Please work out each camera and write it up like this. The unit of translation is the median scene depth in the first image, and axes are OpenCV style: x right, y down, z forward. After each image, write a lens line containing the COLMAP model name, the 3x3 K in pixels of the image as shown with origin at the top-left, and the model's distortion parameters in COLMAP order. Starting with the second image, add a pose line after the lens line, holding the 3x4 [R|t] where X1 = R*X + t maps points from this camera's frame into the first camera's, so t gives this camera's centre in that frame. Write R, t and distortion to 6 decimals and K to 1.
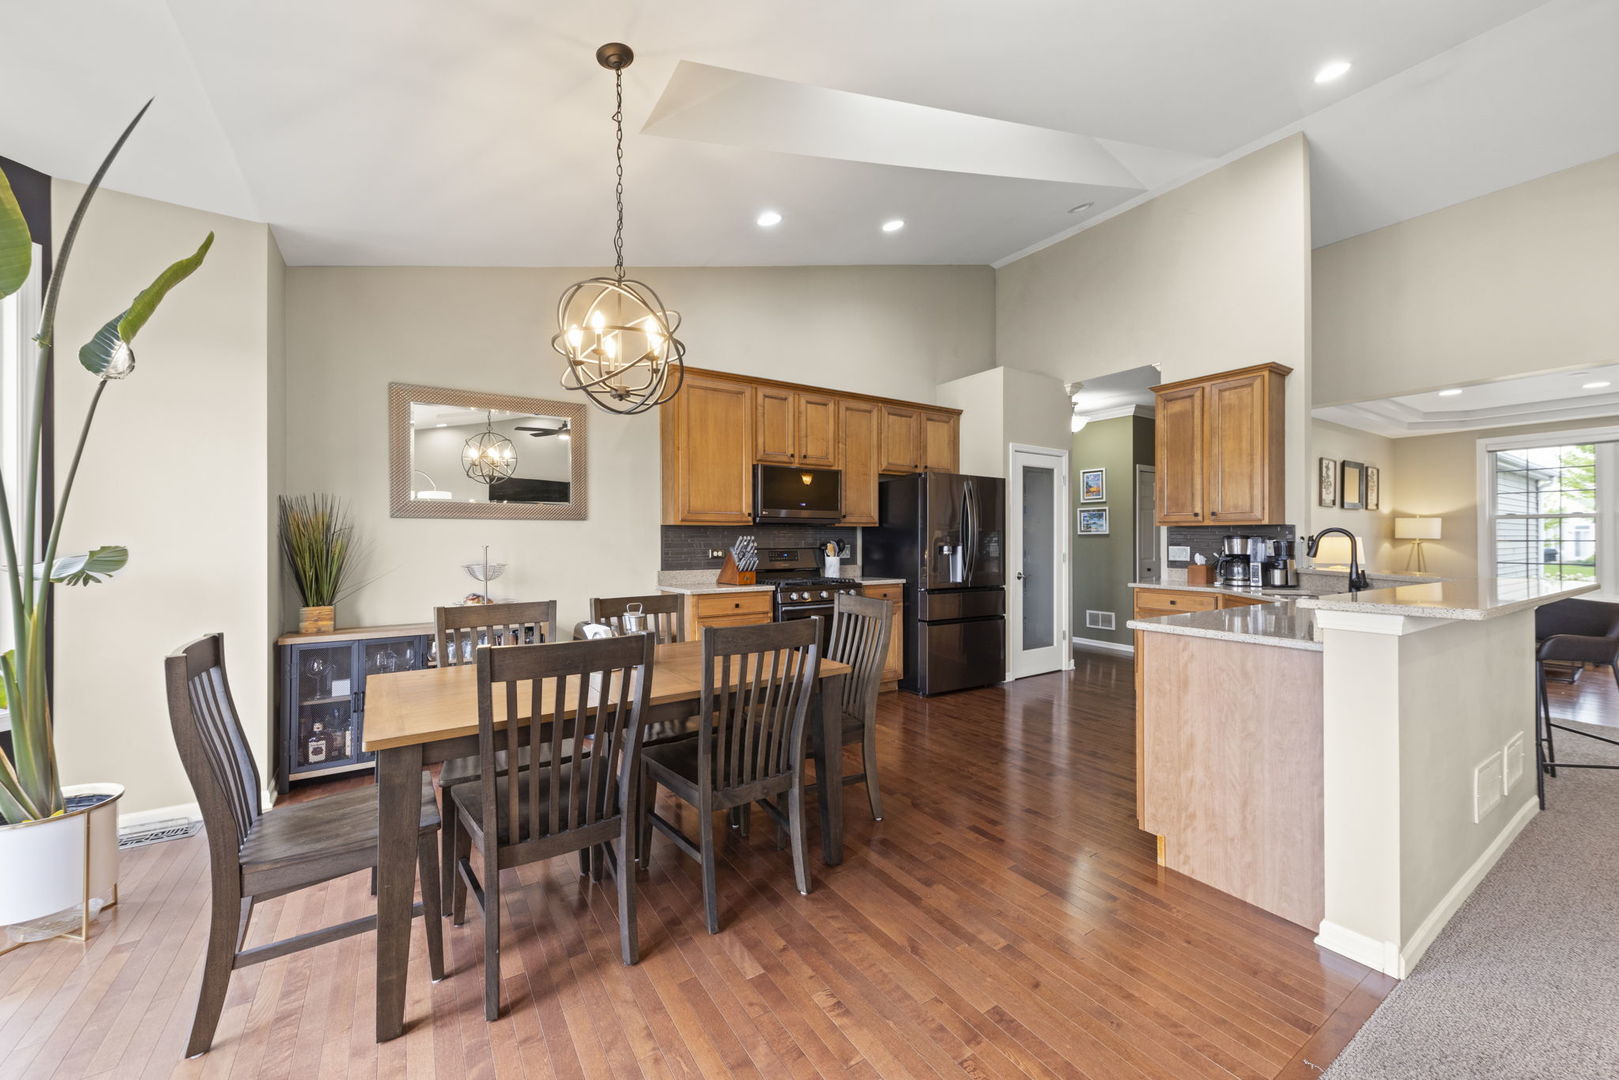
lens RADIAL K [[613.8, 0, 815.8], [0, 613.8, 538.4], [0, 0, 1]] dist [0.010449, -0.003099]
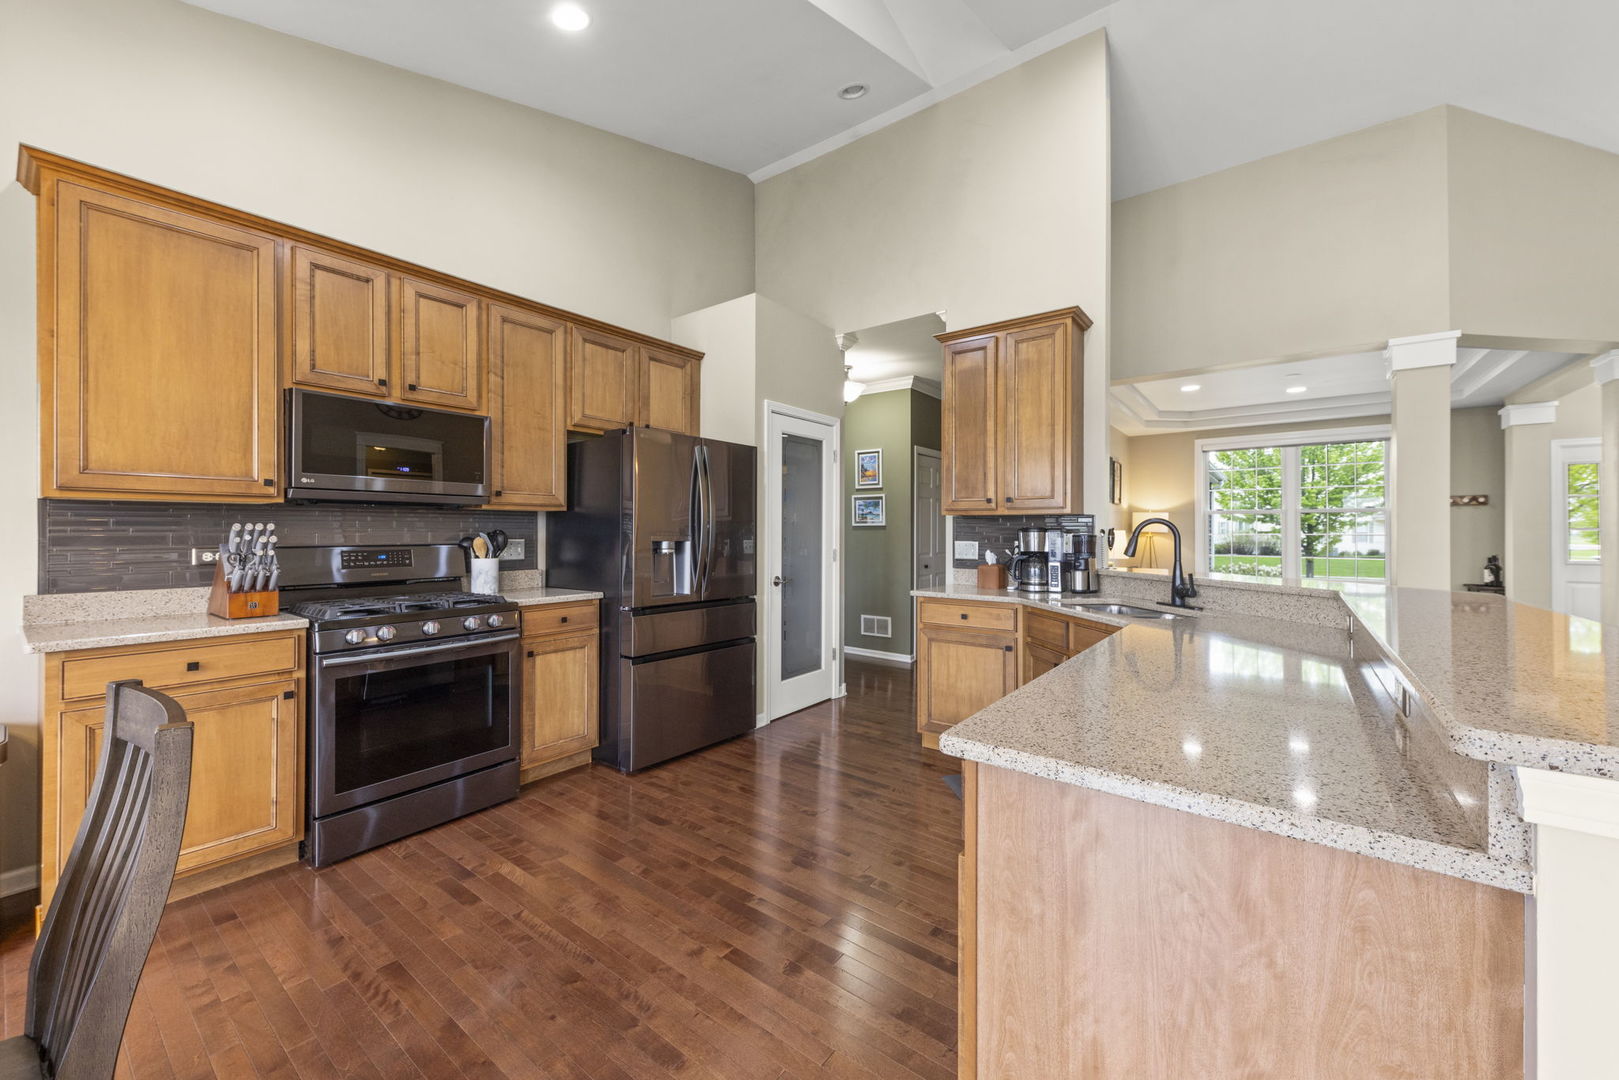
lens RADIAL K [[613.8, 0, 819.6], [0, 613.8, 529.4], [0, 0, 1]] dist [0.010449, -0.003099]
pose [[0.941544, 0.004822, 0.336856, 0.152116], [-0.004539, 0.999988, -0.001628, 0.000045], [-0.336860, 0.000004, 0.941555, 0.334244]]
